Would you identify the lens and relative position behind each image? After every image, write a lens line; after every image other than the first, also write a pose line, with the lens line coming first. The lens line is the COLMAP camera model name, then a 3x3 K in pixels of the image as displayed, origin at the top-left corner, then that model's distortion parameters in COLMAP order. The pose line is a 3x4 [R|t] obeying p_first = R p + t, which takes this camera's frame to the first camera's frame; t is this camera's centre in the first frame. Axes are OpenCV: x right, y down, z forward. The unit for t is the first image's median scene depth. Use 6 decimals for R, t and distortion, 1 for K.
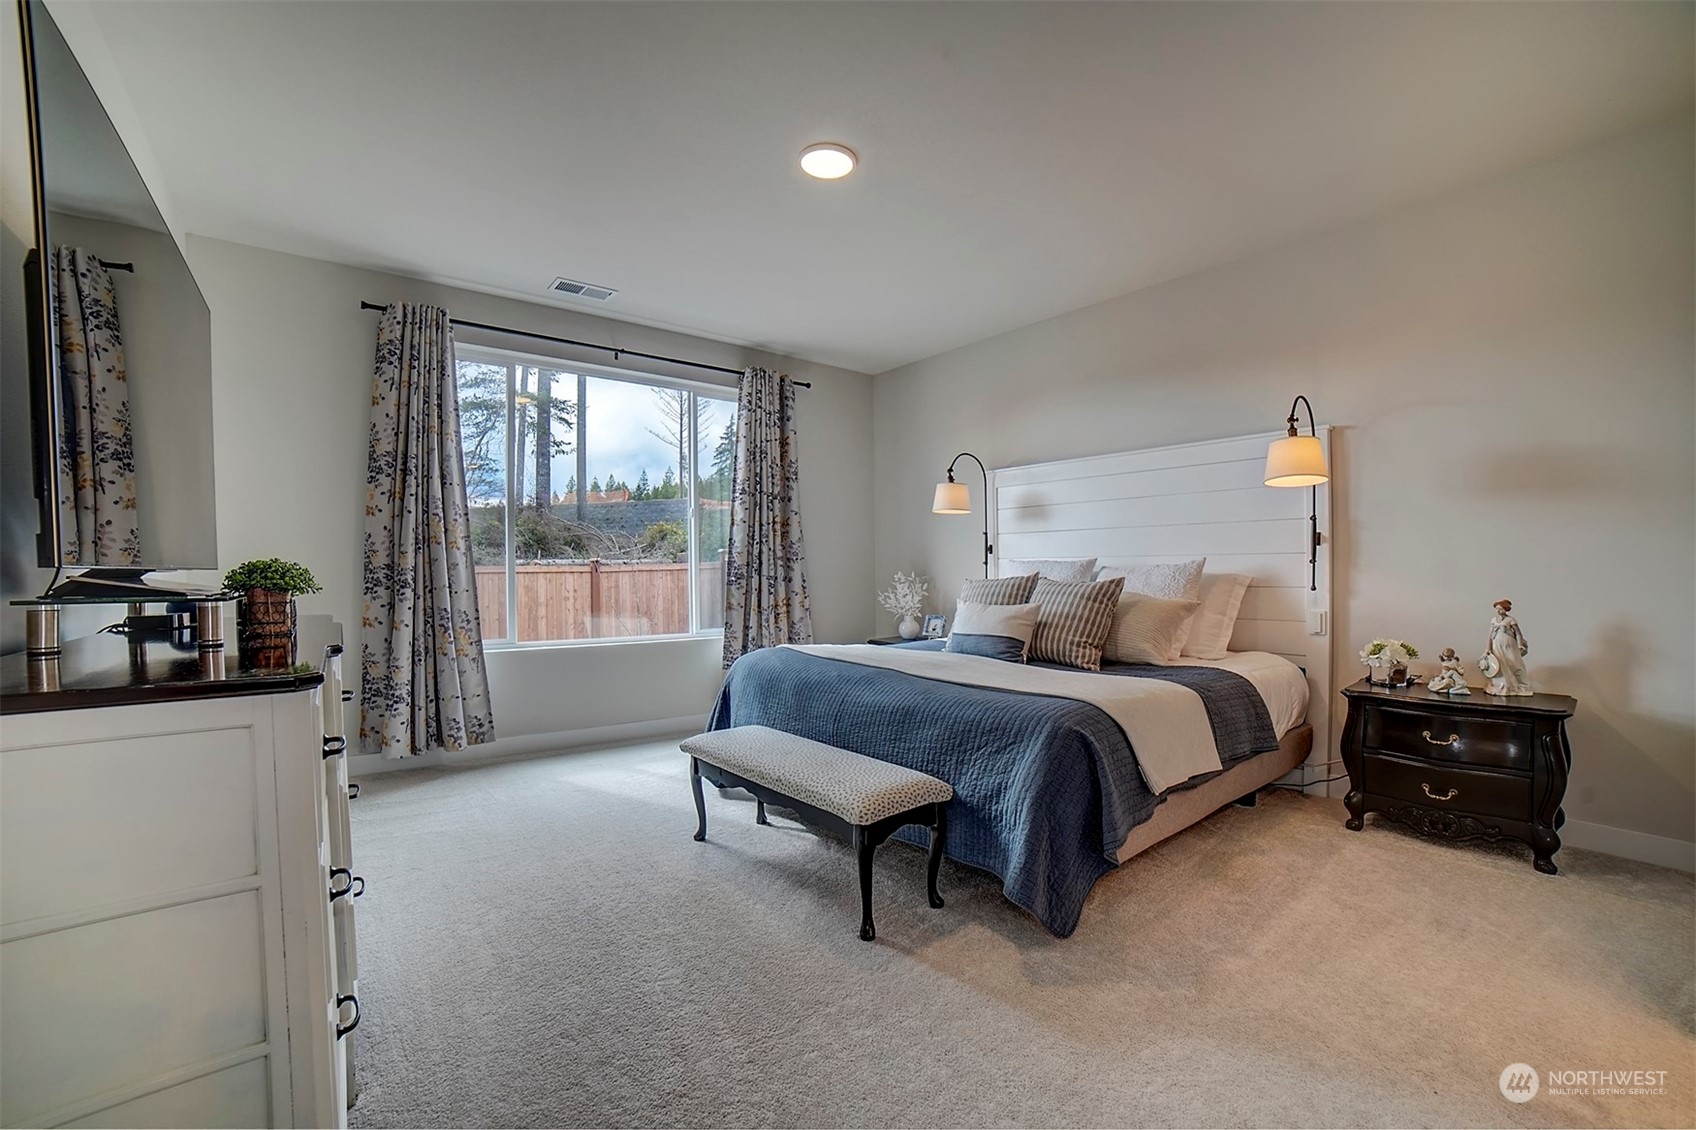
lens RADIAL K [[641.6, 0, 844.3], [0, 641.6, 586.0], [0, 0, 1]] dist [-0.001050, 0.000069]
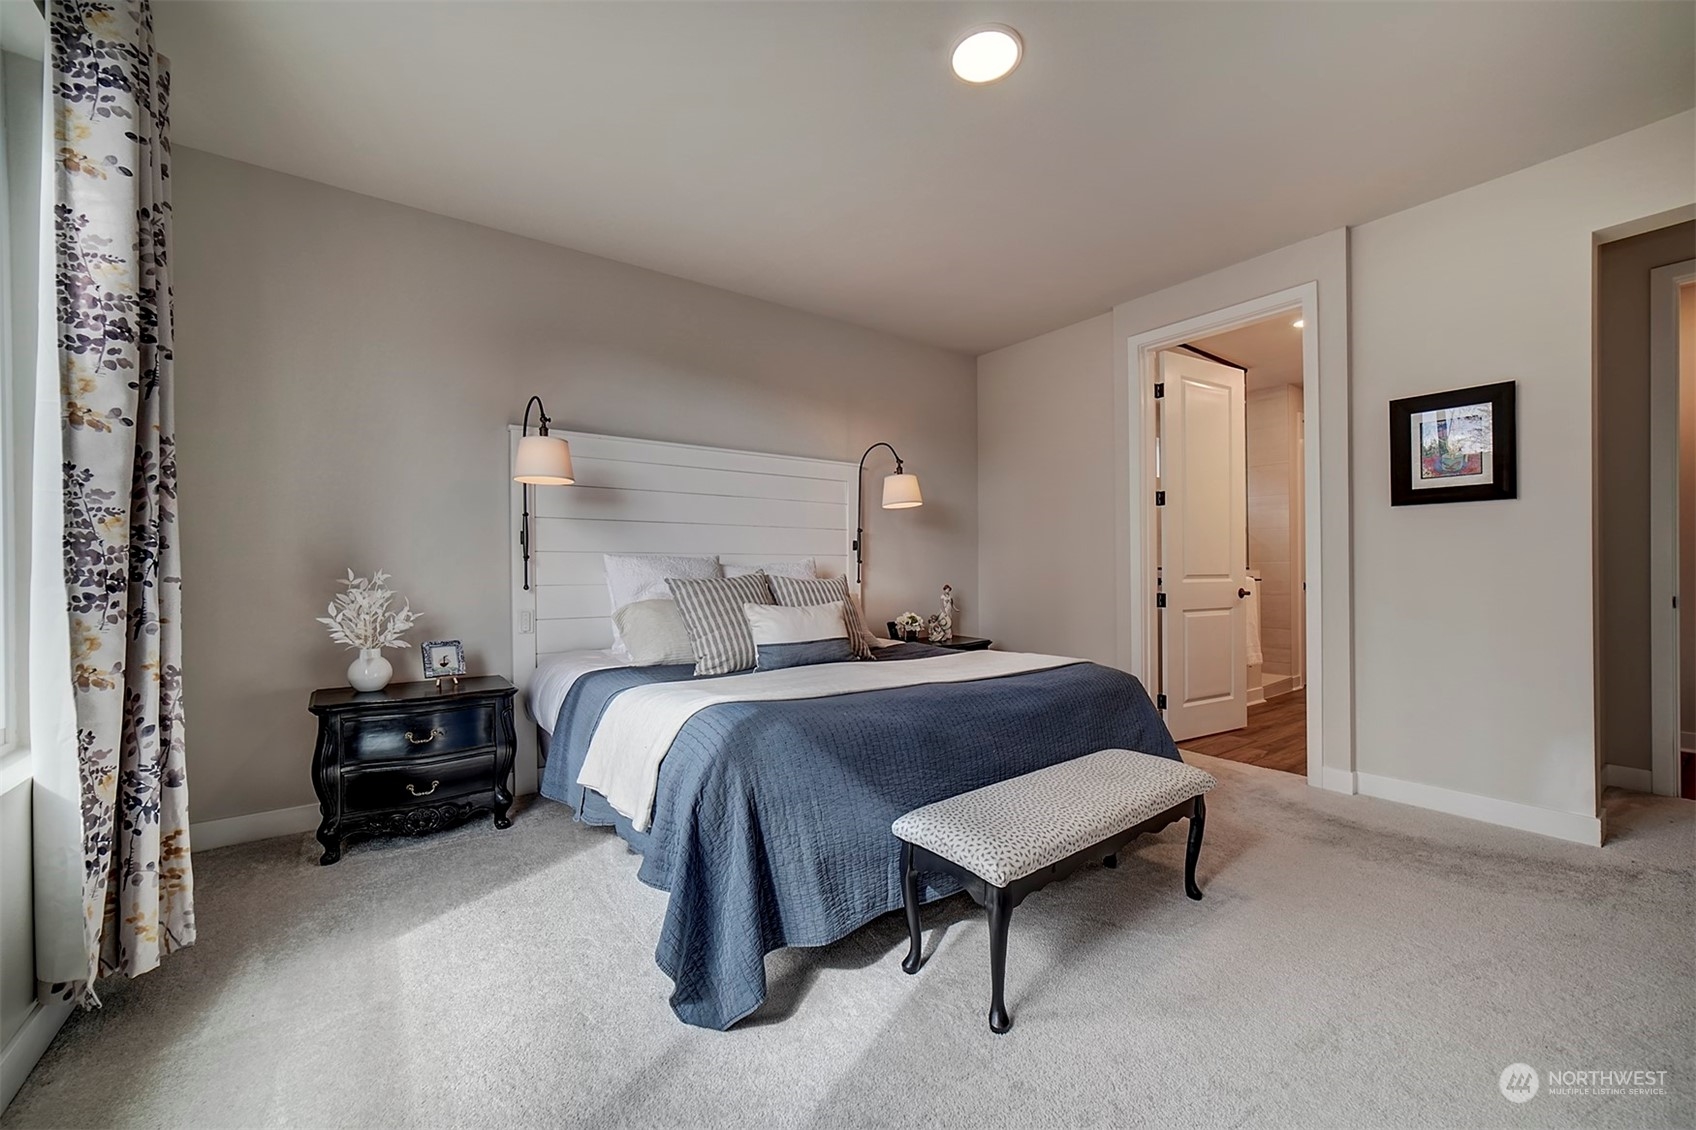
lens RADIAL K [[694.6, 0, 889.6], [0, 694.6, 557.2], [0, 0, 1]] dist [-0.001178, 0.000061]
pose [[0.095917, 0.018258, 0.995222, -0.480655], [0.031488, 0.999276, -0.021367, -0.007339], [-0.994891, 0.033387, 0.095273, 0.561977]]
